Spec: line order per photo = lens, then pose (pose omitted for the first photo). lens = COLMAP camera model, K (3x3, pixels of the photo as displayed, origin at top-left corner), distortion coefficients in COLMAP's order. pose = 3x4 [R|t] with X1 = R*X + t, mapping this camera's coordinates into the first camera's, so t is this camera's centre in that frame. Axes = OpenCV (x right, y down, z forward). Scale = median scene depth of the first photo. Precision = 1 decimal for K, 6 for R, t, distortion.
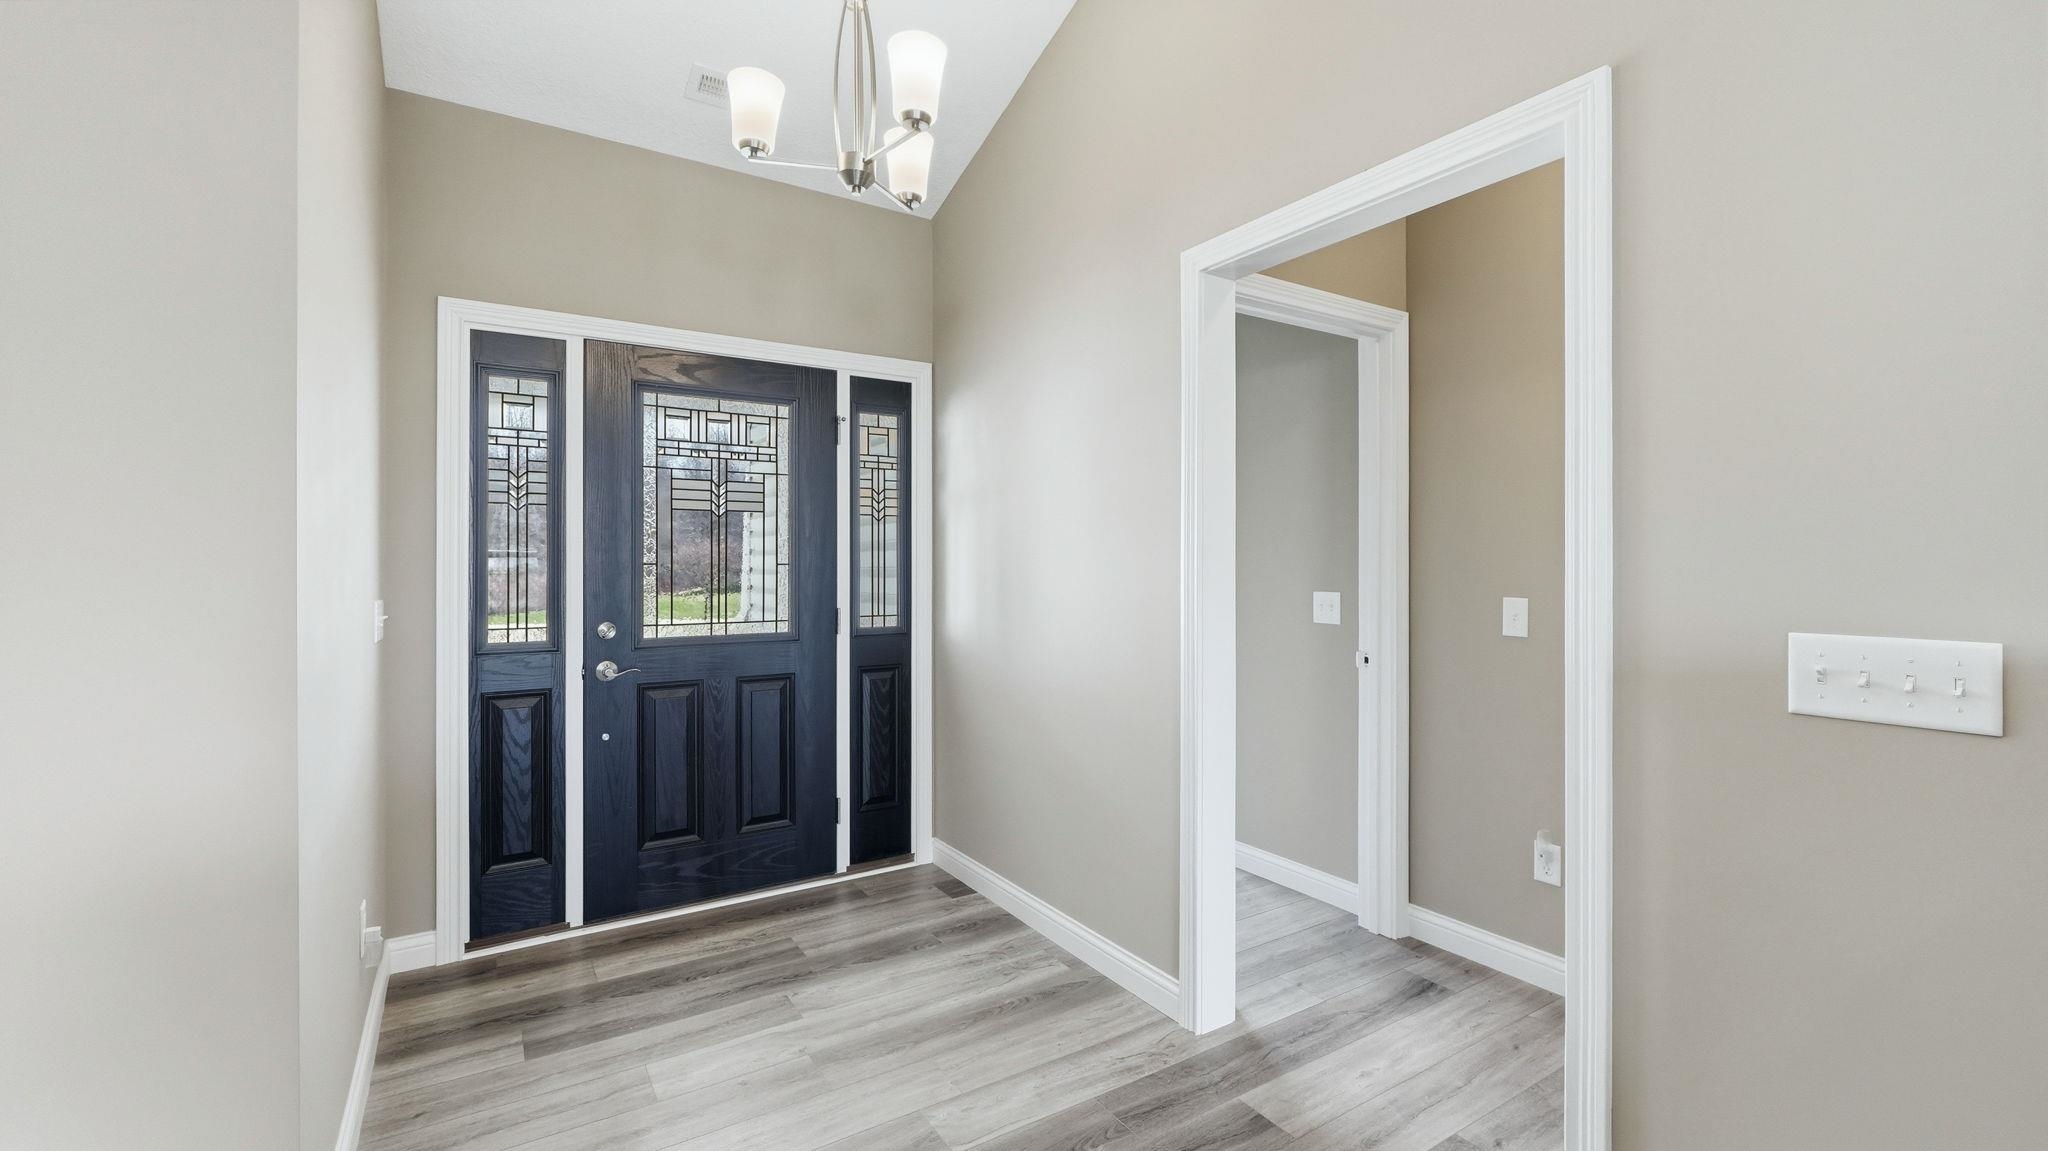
lens RADIAL K [[855.1, 0, 1021.1], [0, 855.1, 568.5], [0, 0, 1]] dist [-0.001497, -0.000491]
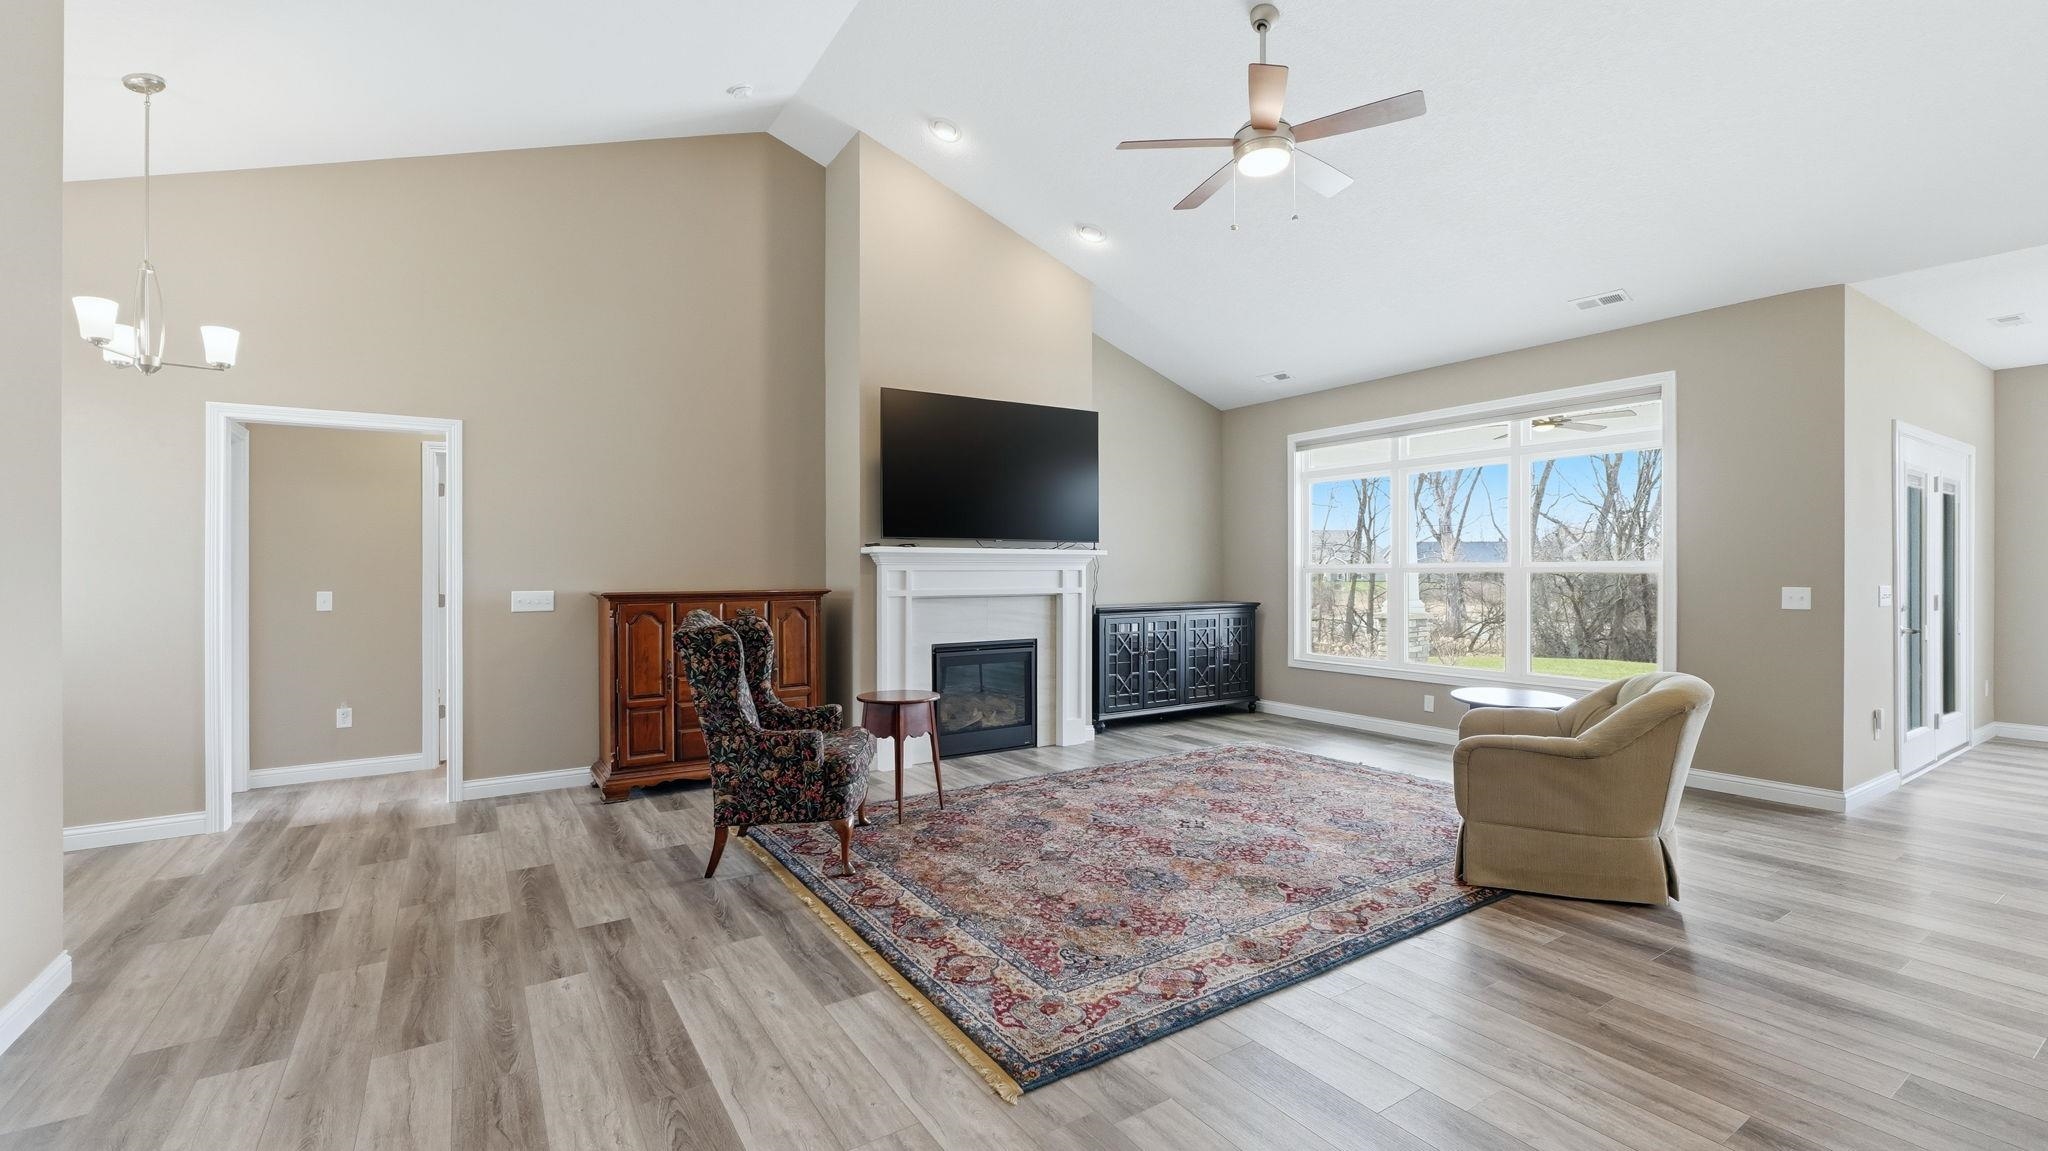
lens RADIAL K [[862.6, 0, 1020.2], [0, 862.6, 563.4], [0, 0, 1]] dist [-0.002540, -0.000237]
pose [[-0.012633, 0.008634, 0.999883, -1.118311], [0.009285, 0.999921, -0.008517, -0.001221], [-0.999877, 0.009176, -0.012712, -0.467438]]
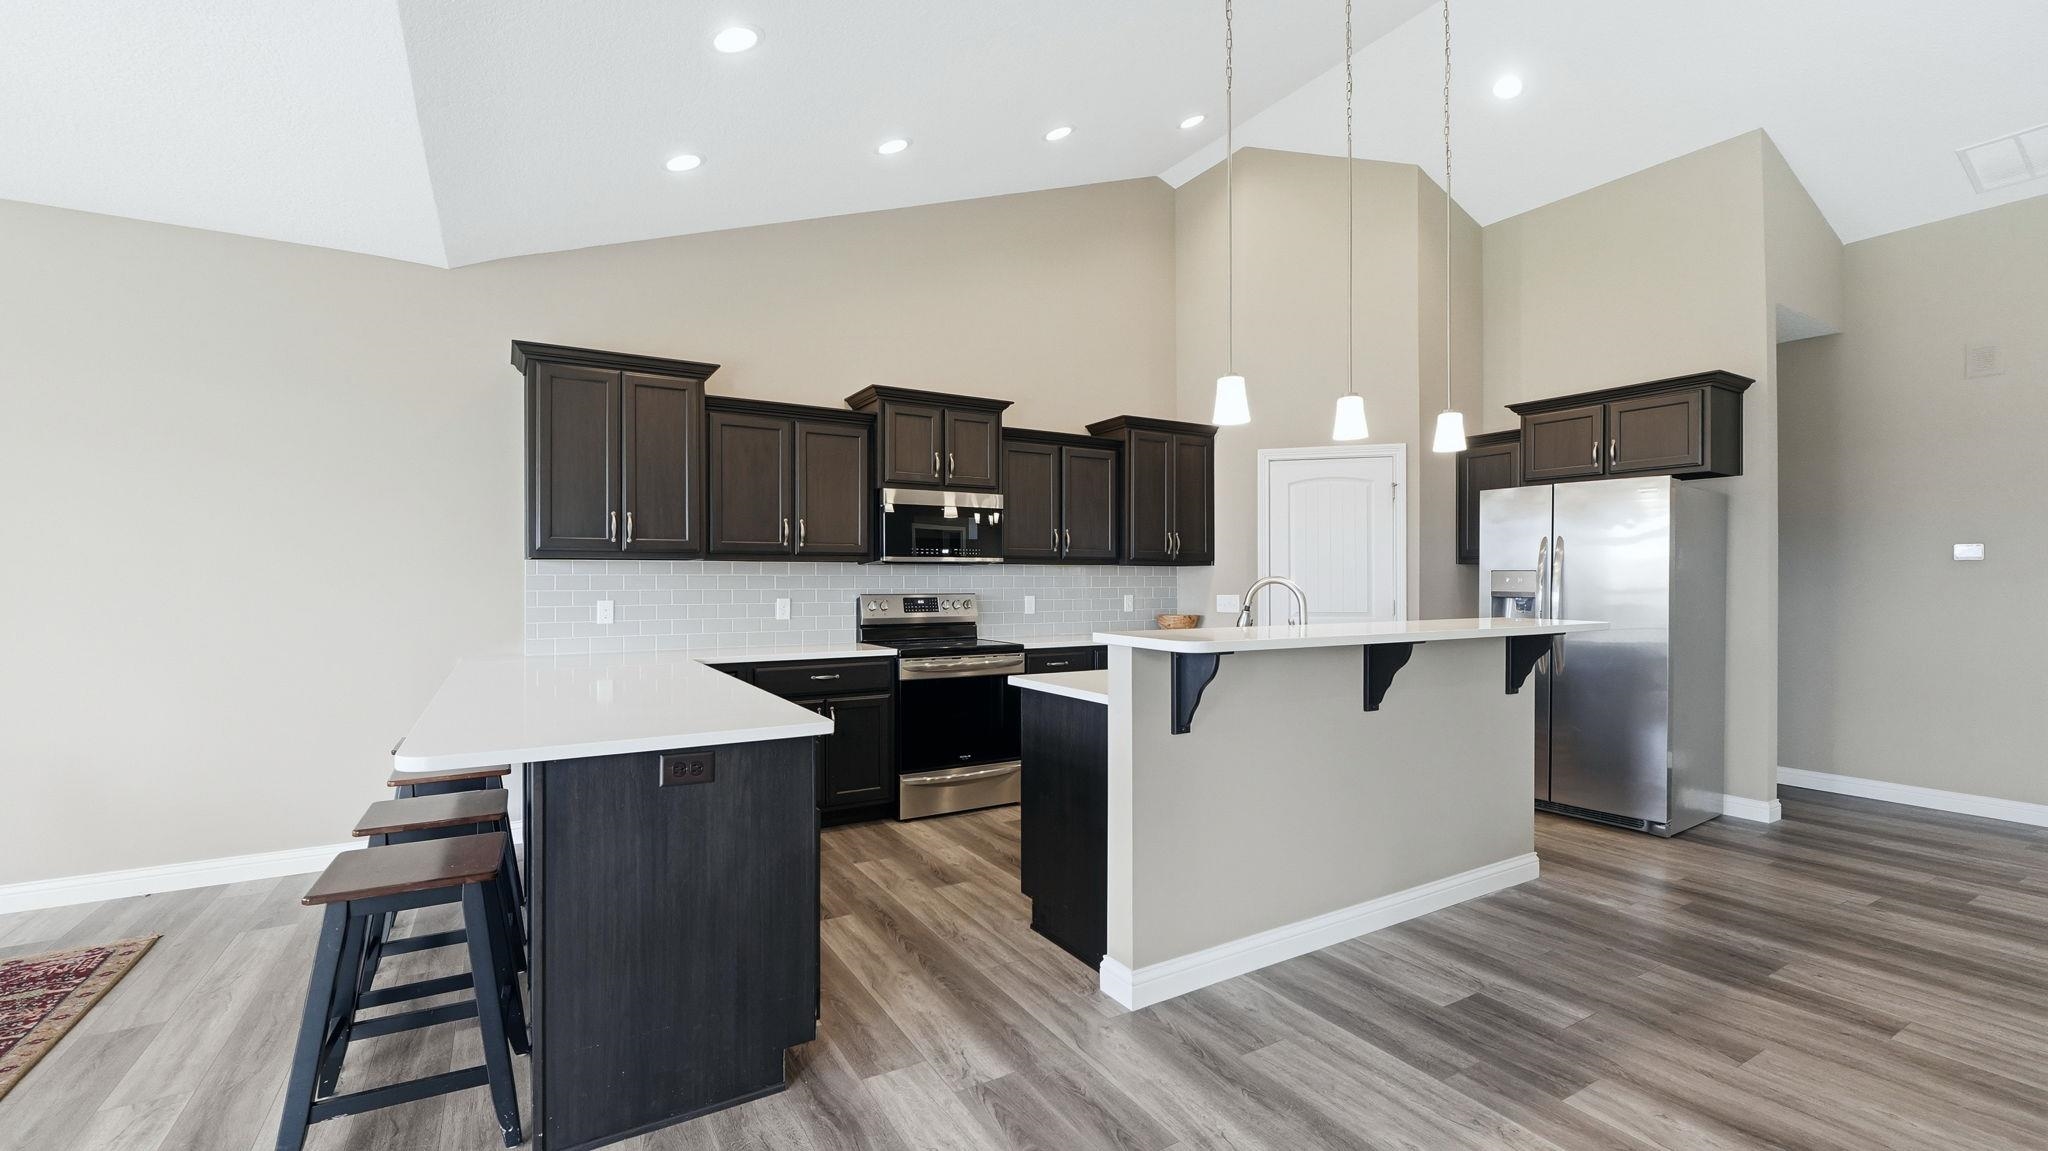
lens RADIAL K [[855.1, 0, 1024.0], [0, 855.1, 575.5], [0, 0, 1]] dist [-0.001712, -0.000239]
pose [[-0.024183, -0.003248, -0.999702, 0.158491], [-0.006166, 0.999976, -0.003099, 0.004543], [0.999689, 0.006089, -0.024203, -1.642725]]
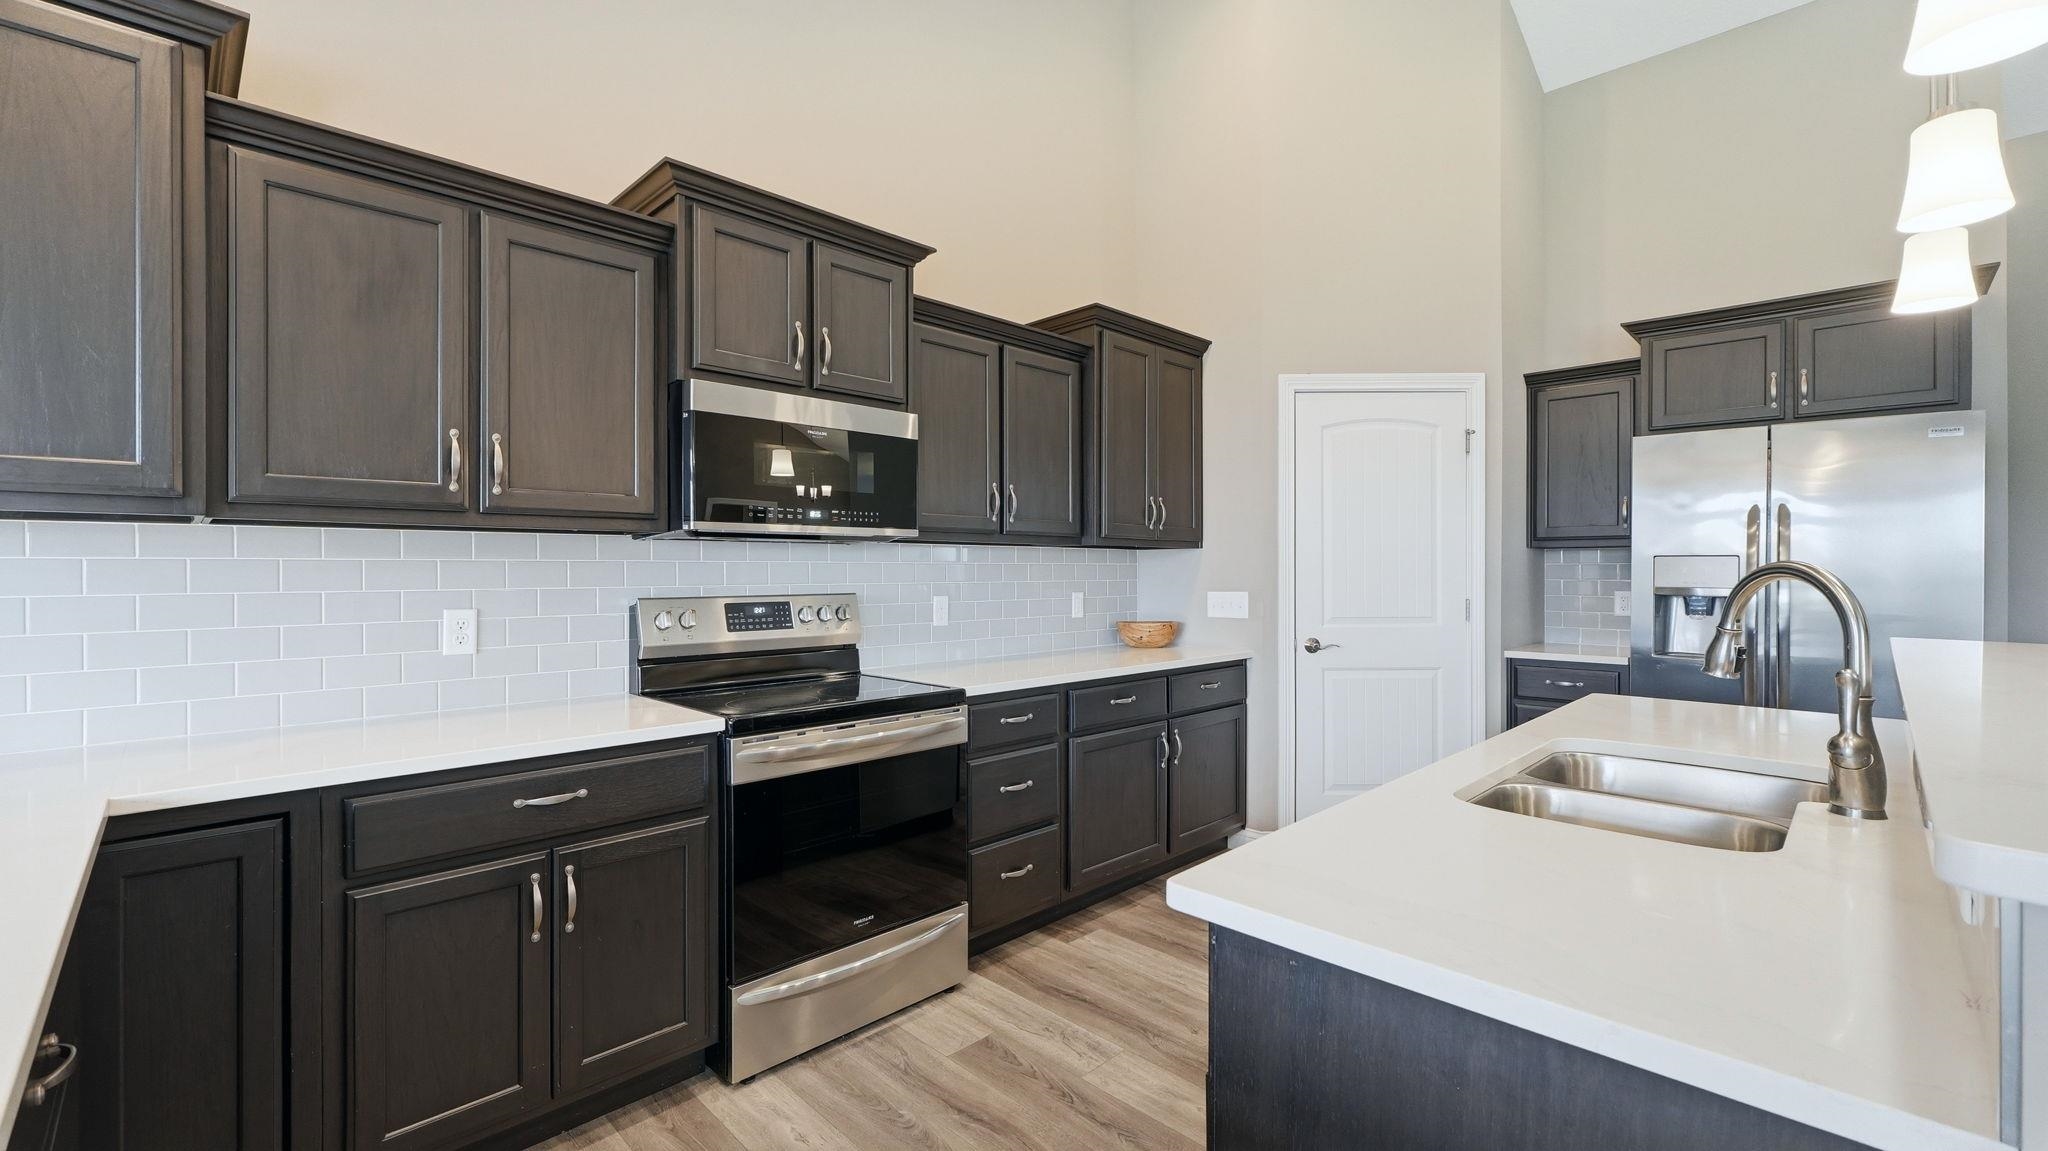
lens RADIAL K [[855.1, 0, 1021.1], [0, 855.1, 568.5], [0, 0, 1]] dist [-0.001497, -0.000491]
pose [[0.216731, 0.003653, -0.976224, -0.497031], [-0.007839, 0.999967, 0.002001, 0.004098], [0.976200, 0.007219, 0.216753, -1.792920]]
